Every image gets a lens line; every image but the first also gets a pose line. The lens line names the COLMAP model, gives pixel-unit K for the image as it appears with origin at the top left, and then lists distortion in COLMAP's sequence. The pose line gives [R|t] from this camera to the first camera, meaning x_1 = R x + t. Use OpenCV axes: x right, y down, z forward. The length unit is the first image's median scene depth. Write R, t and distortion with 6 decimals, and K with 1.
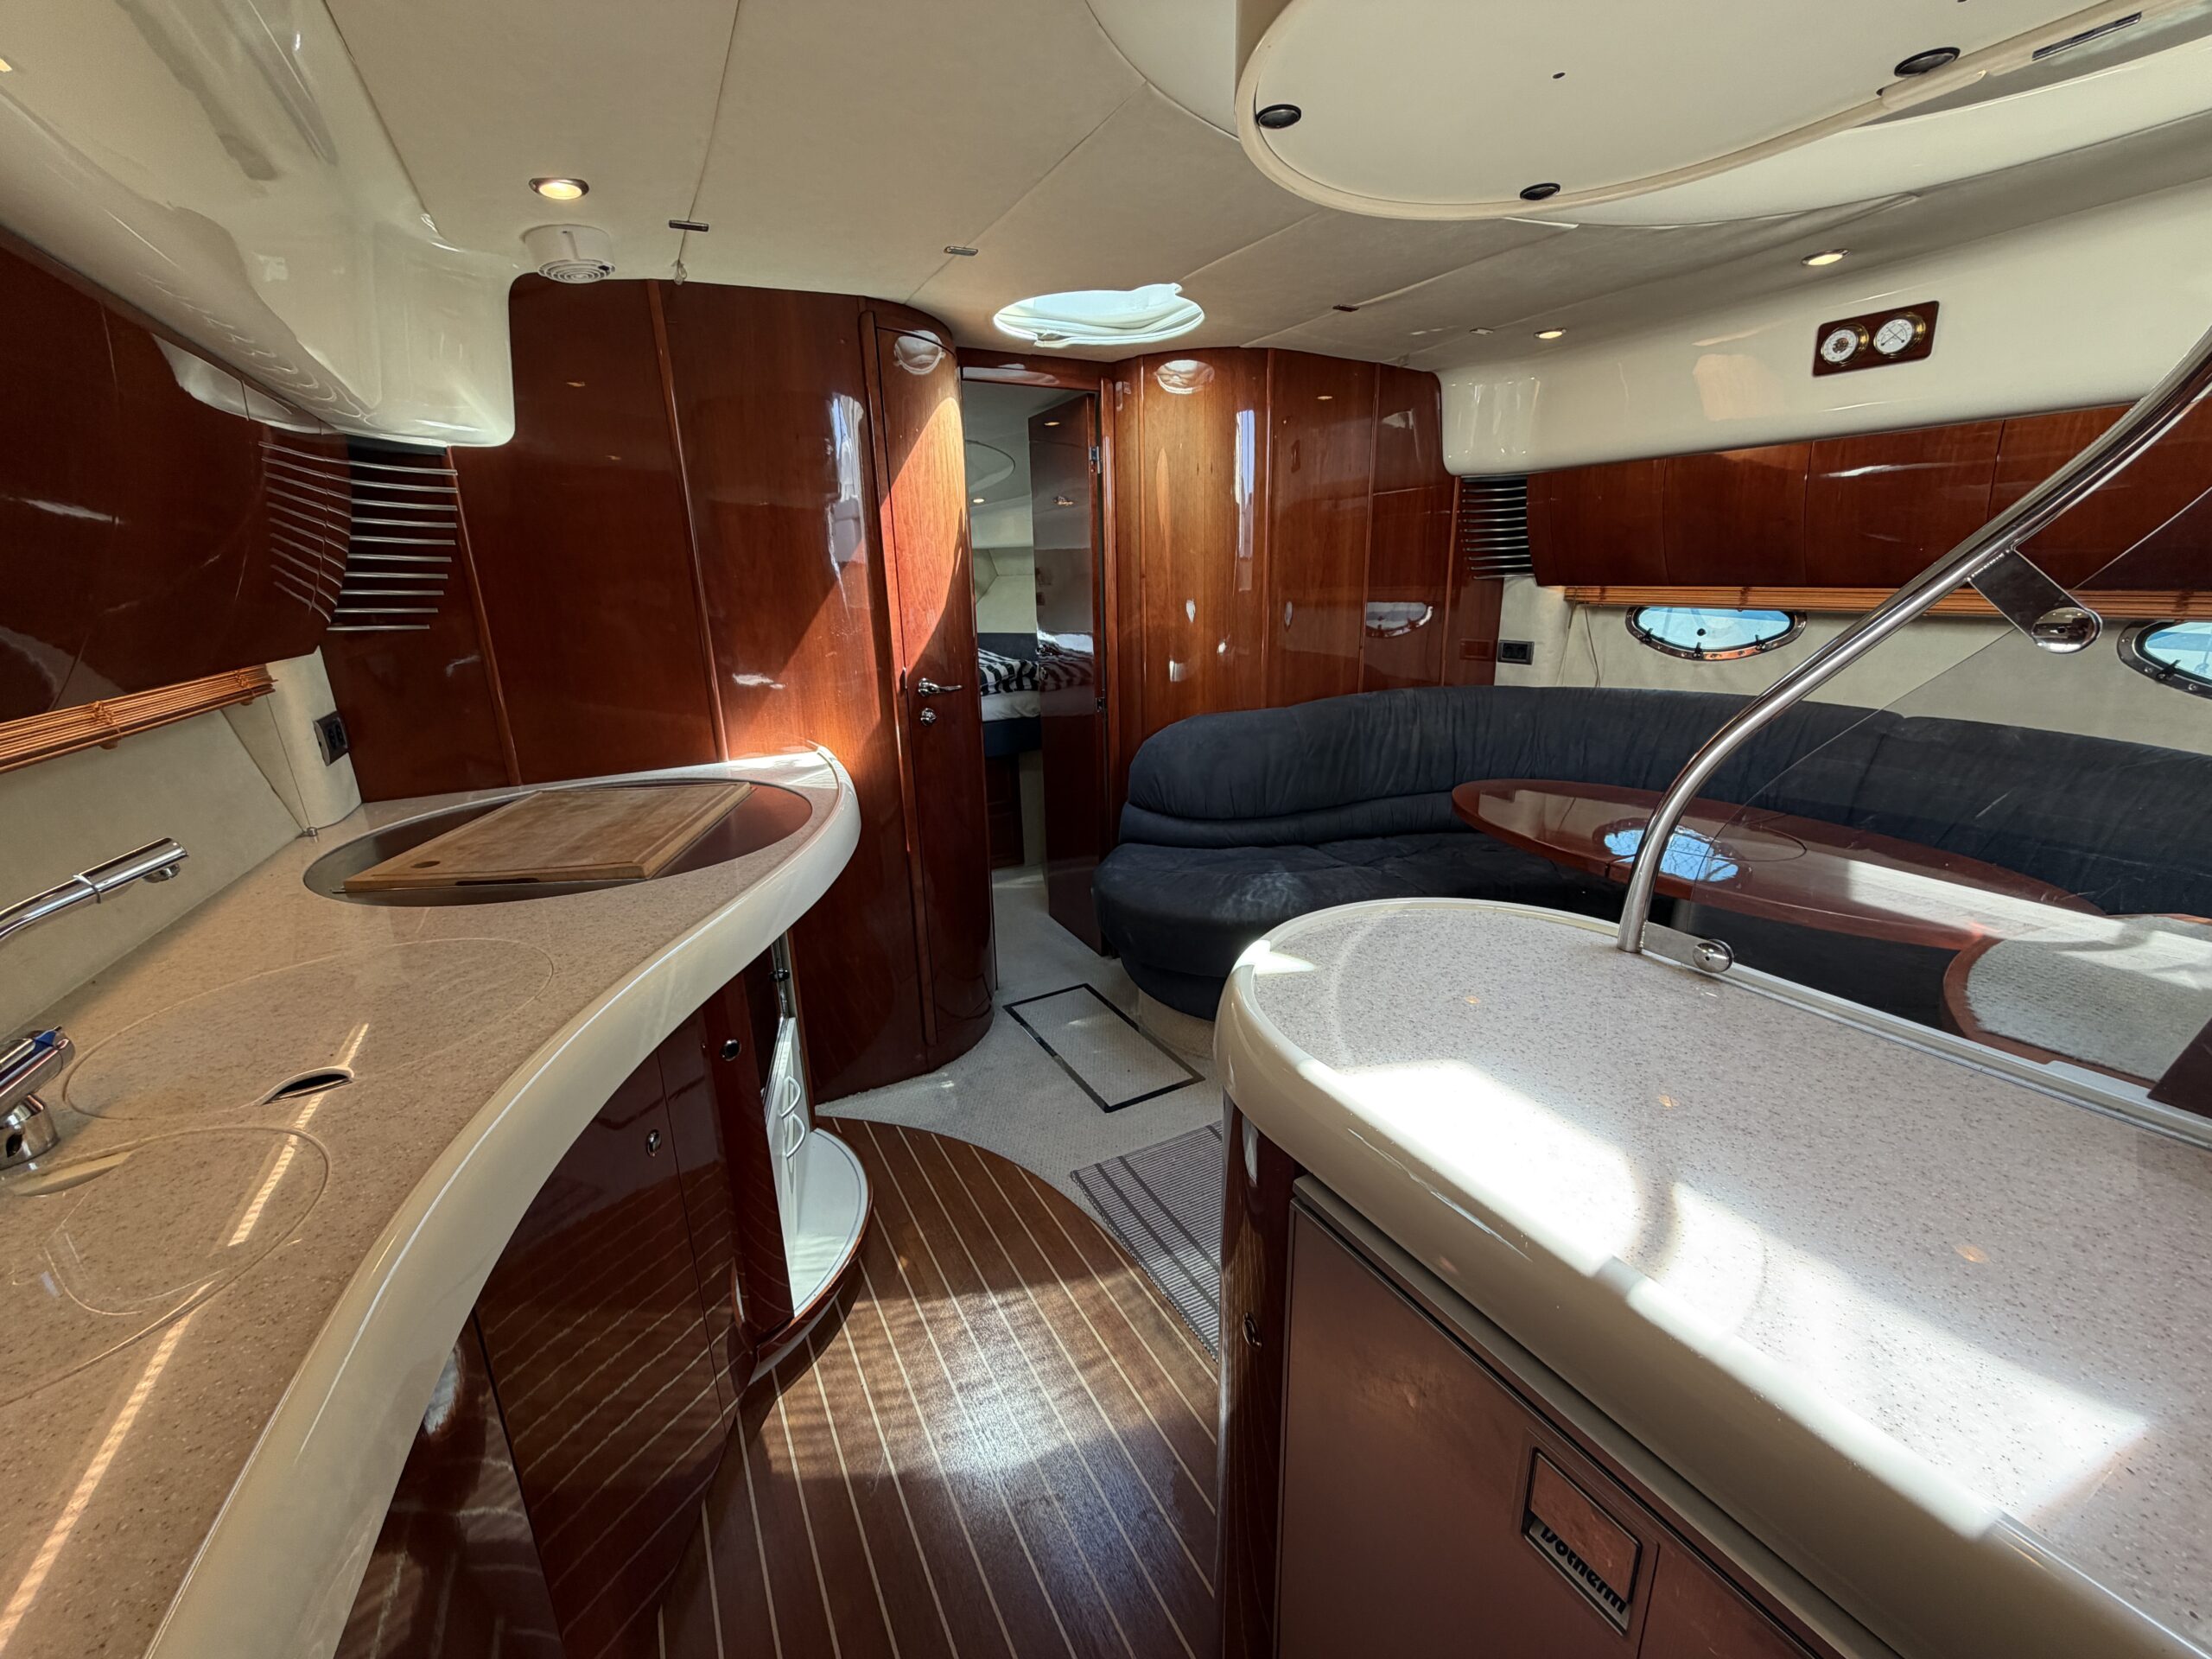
lens RADIAL K [[890.4, 0, 1075.8], [0, 890.4, 829.0], [0, 0, 1]] dist [0.008841, -0.000162]
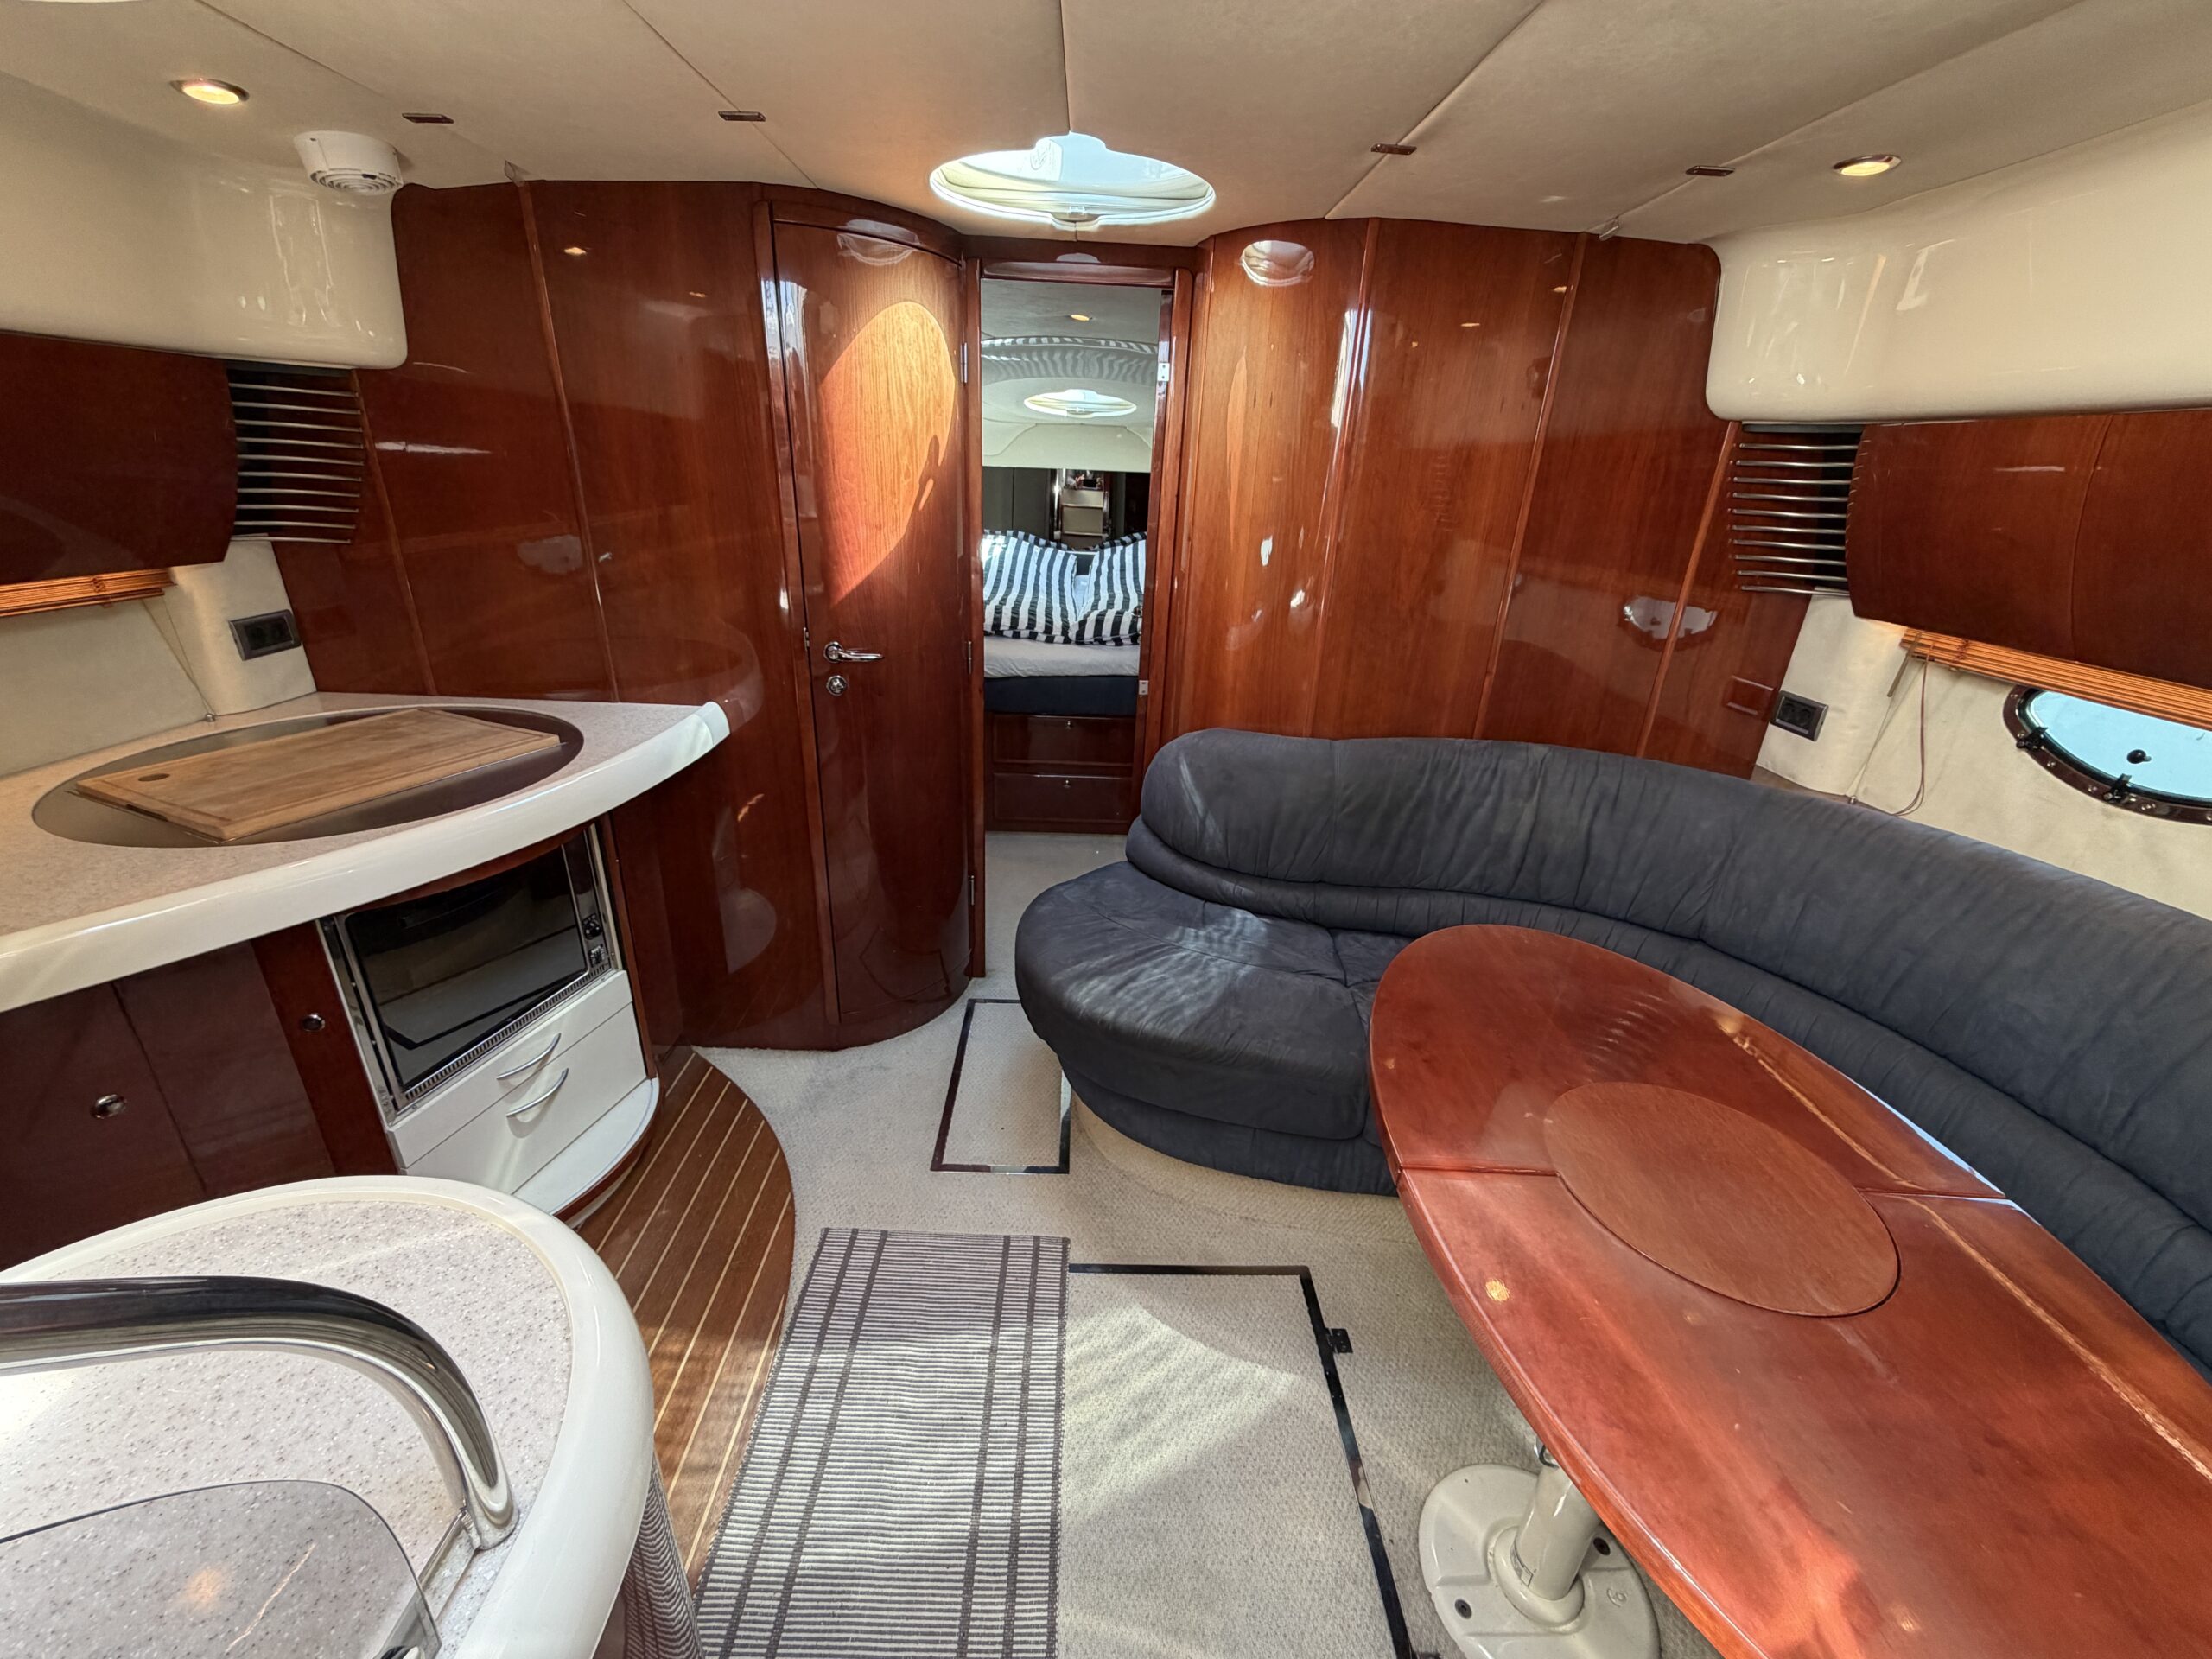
lens RADIAL K [[881.1, 0, 1099.6], [0, 881.1, 828.8], [0, 0, 1]] dist [0.001506, 0.000221]
pose [[0.882685, 0.236872, -0.405906, 0.374875], [-0.187175, 0.969424, 0.158689, -0.144389], [0.431084, -0.064097, 0.900032, 0.259641]]
